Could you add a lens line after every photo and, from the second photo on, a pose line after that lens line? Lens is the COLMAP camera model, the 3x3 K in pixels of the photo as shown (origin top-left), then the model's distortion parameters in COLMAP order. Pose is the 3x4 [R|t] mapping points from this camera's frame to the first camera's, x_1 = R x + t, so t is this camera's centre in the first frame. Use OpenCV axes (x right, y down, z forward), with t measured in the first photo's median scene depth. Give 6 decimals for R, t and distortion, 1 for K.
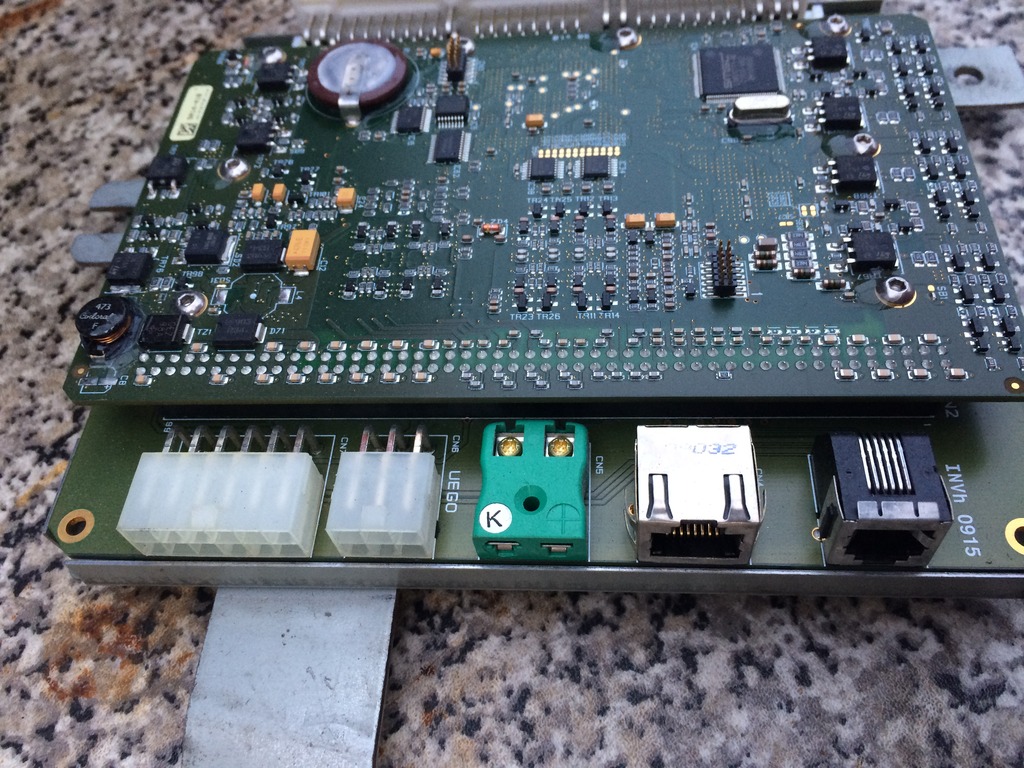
lens RADIAL K [[910.2, 0, 519.2], [0, 910.2, 367.6], [0, 0, 1]] dist [0.094924, -0.174847]
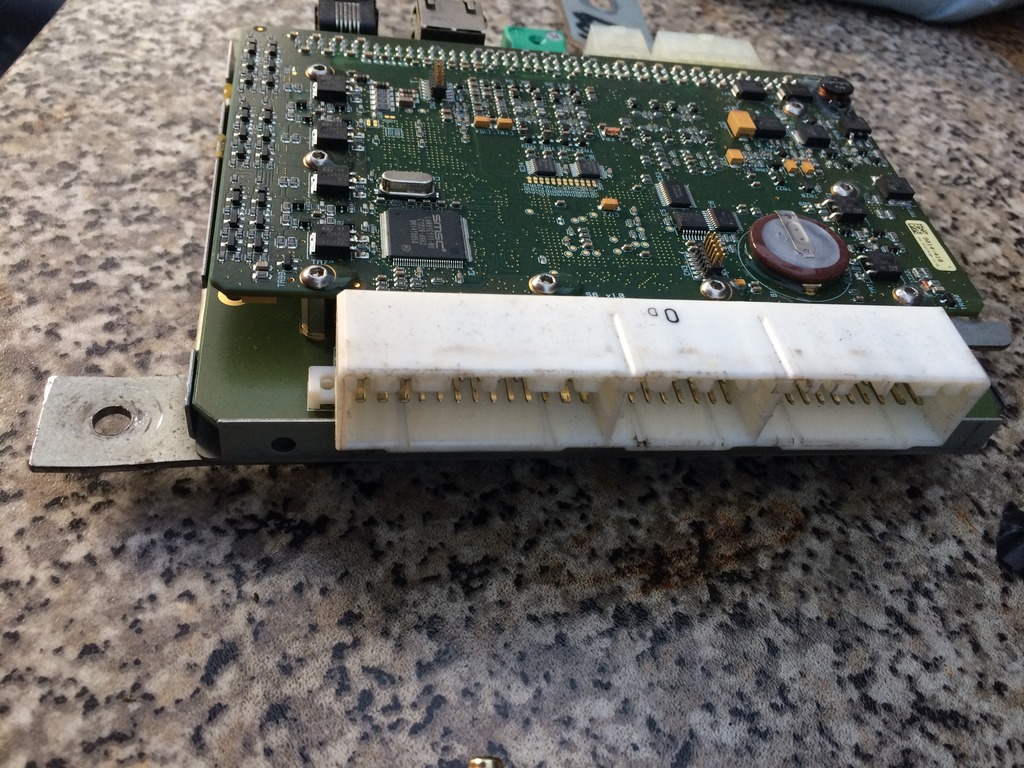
lens RADIAL K [[910.2, 0, 506.0], [0, 910.2, 385.3], [0, 0, 1]] dist [0.094924, -0.174847]
pose [[-0.981356, 0.093406, -0.167973, 0.374263], [-0.185032, -0.222747, 0.957156, -1.468286], [0.051988, 0.970391, 0.235878, 1.047338]]
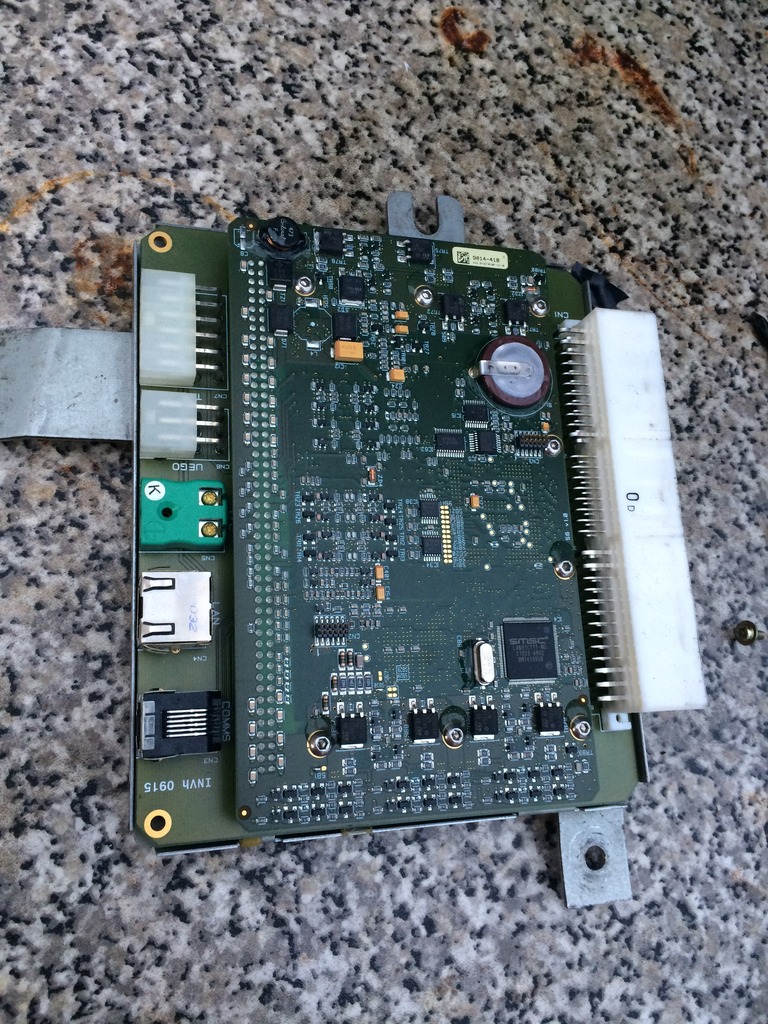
lens RADIAL K [[910.2, 0, 399.4], [0, 910.2, 514.9], [0, 0, 1]] dist [0.094924, -0.174847]
pose [[0.079364, 0.990557, -0.111794, 0.199144], [-0.954794, 0.107766, 0.277048, -0.594774], [0.286480, 0.084752, 0.954330, -0.365707]]
